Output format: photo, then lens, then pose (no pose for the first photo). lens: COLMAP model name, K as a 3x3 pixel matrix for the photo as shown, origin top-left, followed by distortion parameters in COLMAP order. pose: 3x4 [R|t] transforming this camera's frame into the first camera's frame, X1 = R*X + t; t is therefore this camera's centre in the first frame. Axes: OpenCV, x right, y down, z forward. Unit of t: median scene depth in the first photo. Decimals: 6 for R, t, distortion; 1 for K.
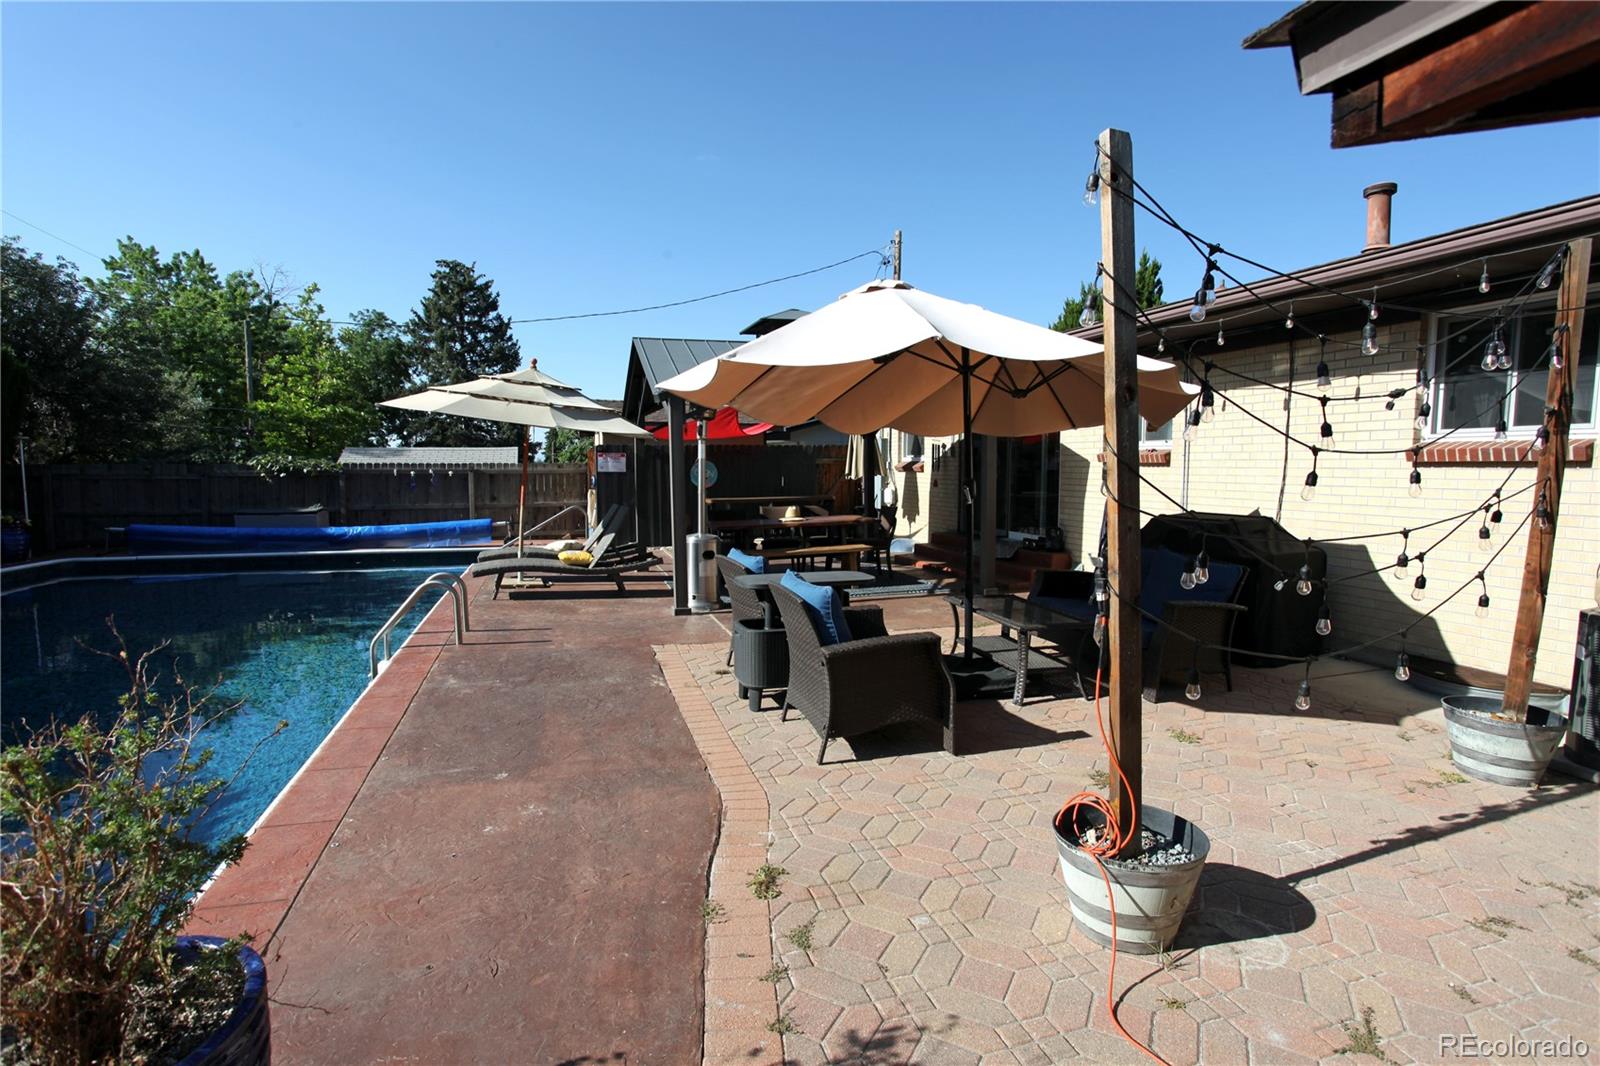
lens RADIAL K [[776.7, 0, 800.0], [0, 776.7, 533.0], [0, 0, 1]] dist [-0.068965, 0.027858]
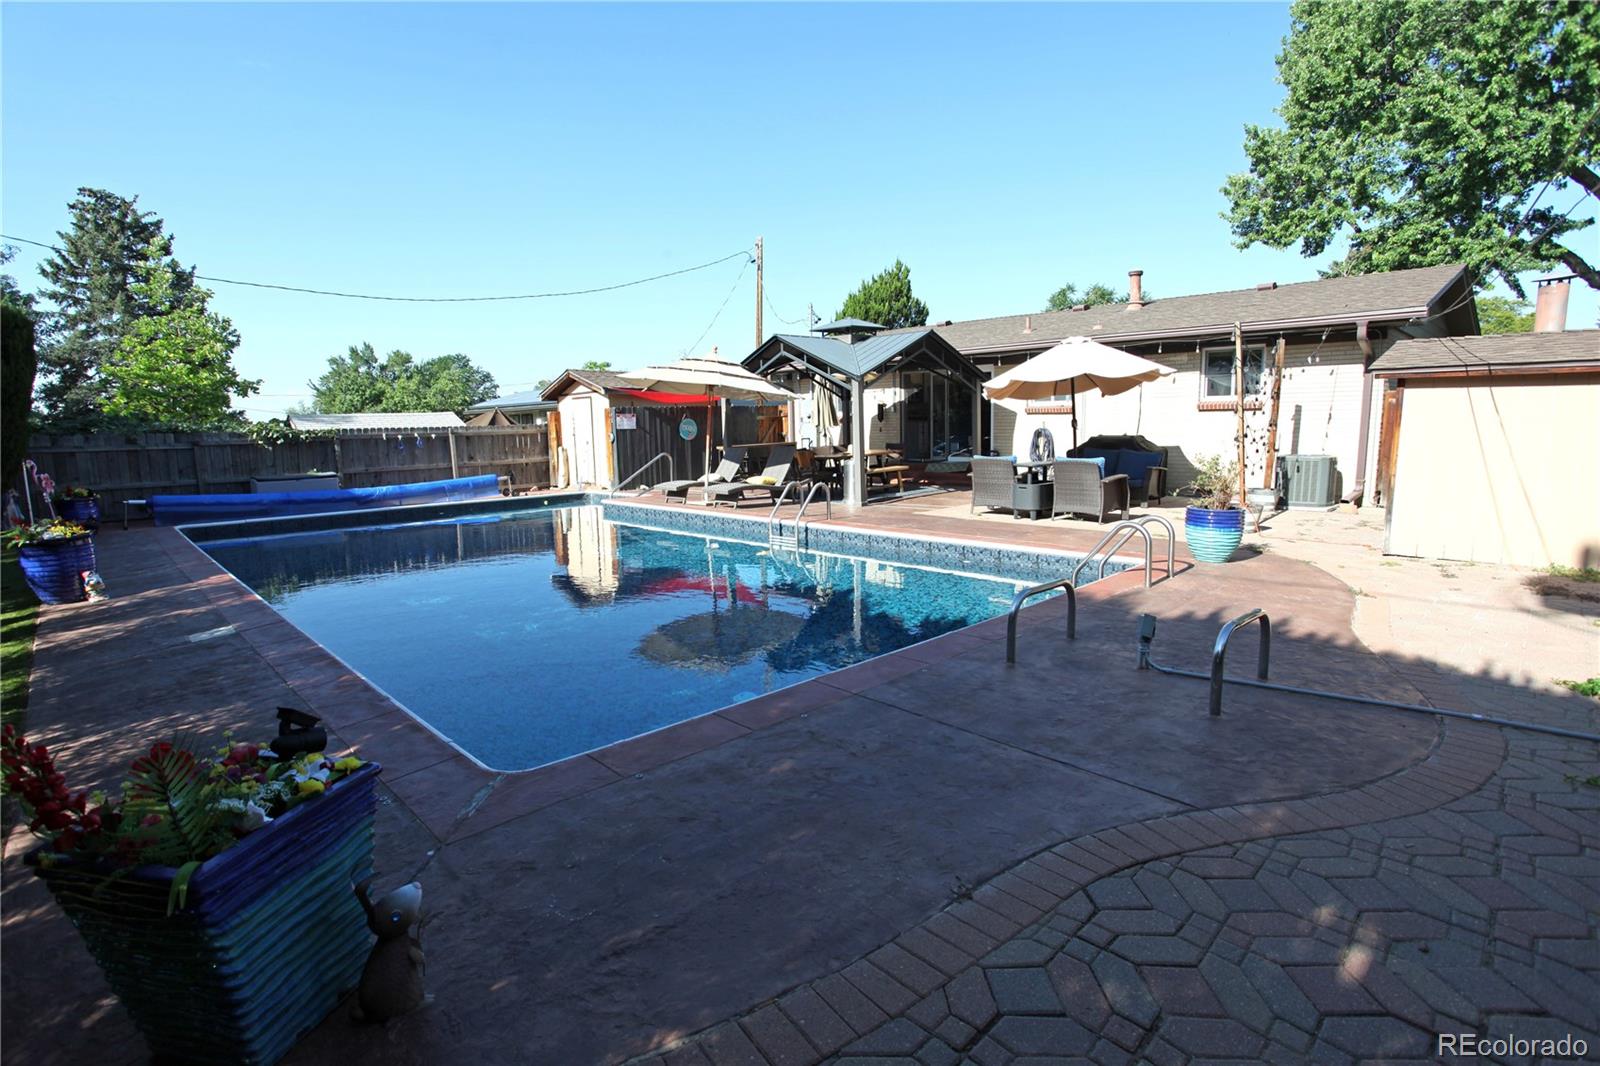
lens RADIAL K [[776.7, 0, 800.0], [0, 776.7, 533.0], [0, 0, 1]] dist [-0.068965, 0.027858]
pose [[0.886771, -0.084798, 0.454364, -0.540541], [0.062159, 0.995976, 0.064565, 0.023244], [-0.458010, -0.029011, 0.888473, -0.223482]]
